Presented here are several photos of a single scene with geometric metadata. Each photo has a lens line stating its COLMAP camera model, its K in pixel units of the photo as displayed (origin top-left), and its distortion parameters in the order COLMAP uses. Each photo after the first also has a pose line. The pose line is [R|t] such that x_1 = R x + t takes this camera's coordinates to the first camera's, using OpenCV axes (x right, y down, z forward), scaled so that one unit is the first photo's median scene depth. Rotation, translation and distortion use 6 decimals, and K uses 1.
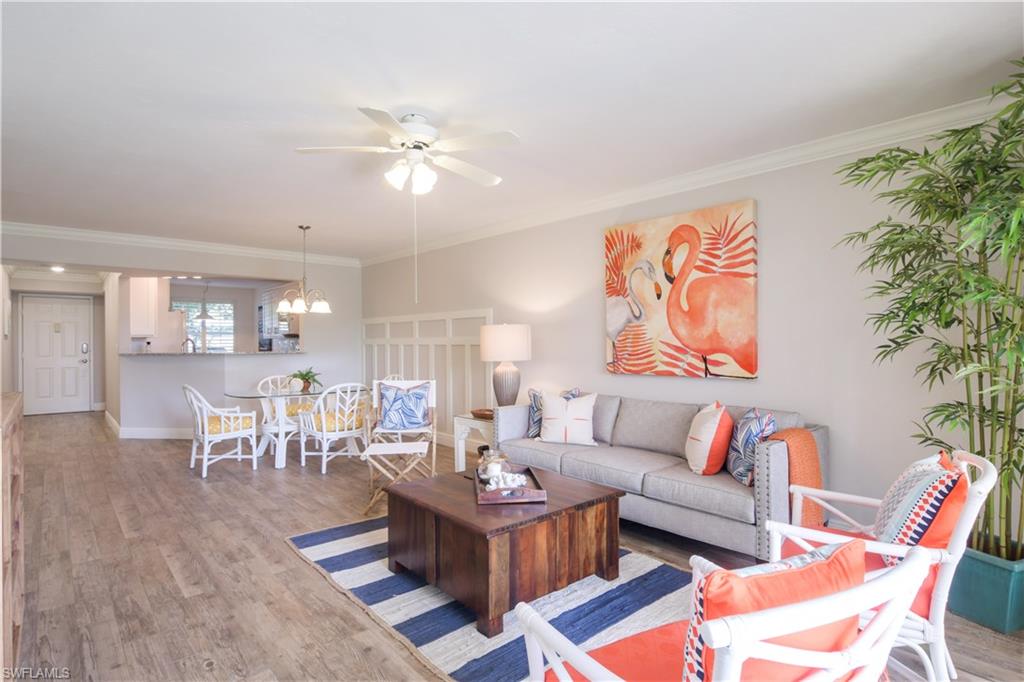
lens RADIAL K [[518.9, 0, 502.1], [0, 518.9, 344.6], [0, 0, 1]] dist [-0.027127, 0.002442]
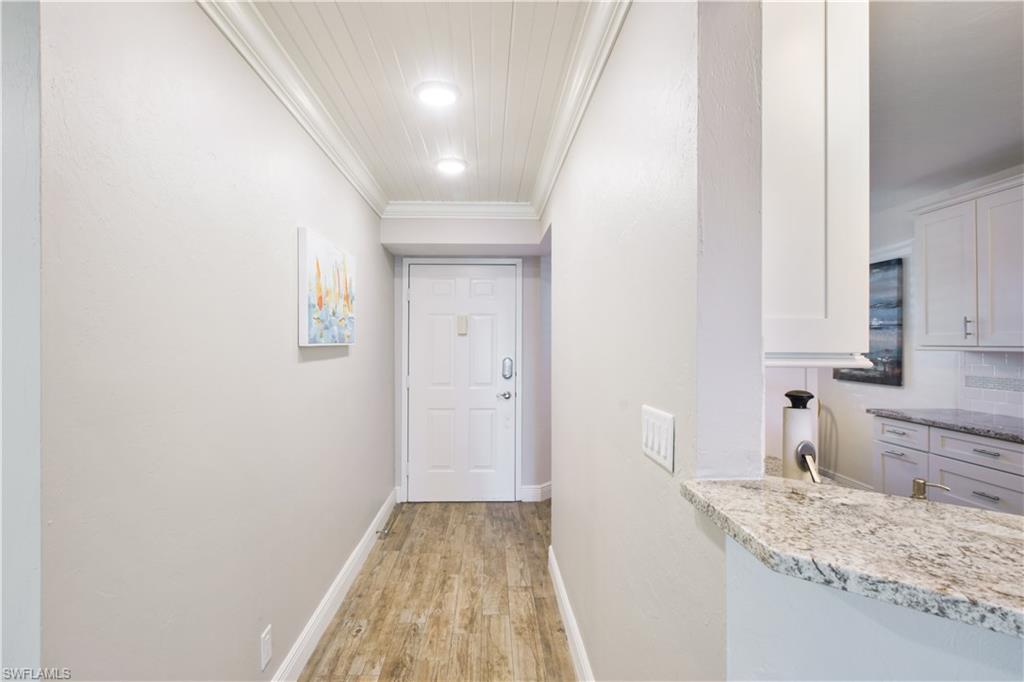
lens RADIAL K [[518.9, 0, 502.1], [0, 518.9, 344.6], [0, 0, 1]] dist [-0.027127, 0.002442]
pose [[0.766232, 0.008205, -0.642512, -0.647941], [-0.006445, 0.999966, 0.005084, -0.021488], [0.642532, 0.000246, 0.766259, 0.793527]]
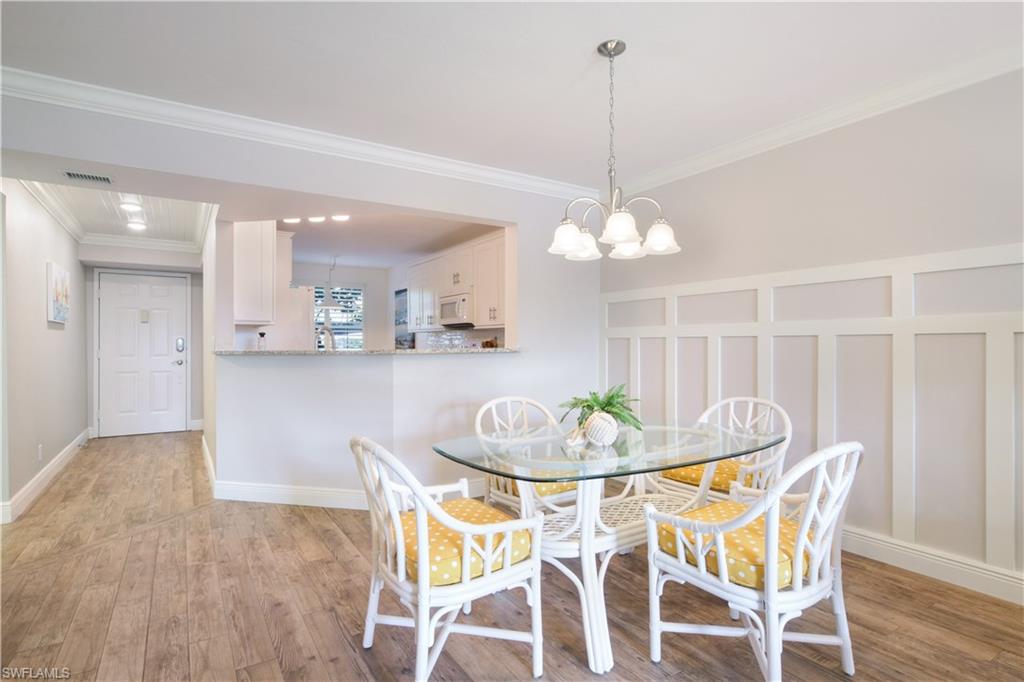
lens RADIAL K [[516.9, 0, 496.0], [0, 516.9, 343.2], [0, 0, 1]] dist [0.005185, 0.000874]
pose [[0.984788, 0.001332, -0.173754, -0.307119], [-0.001926, 0.999993, -0.003248, 0.008815], [0.173748, 0.003533, 0.984784, 0.439549]]
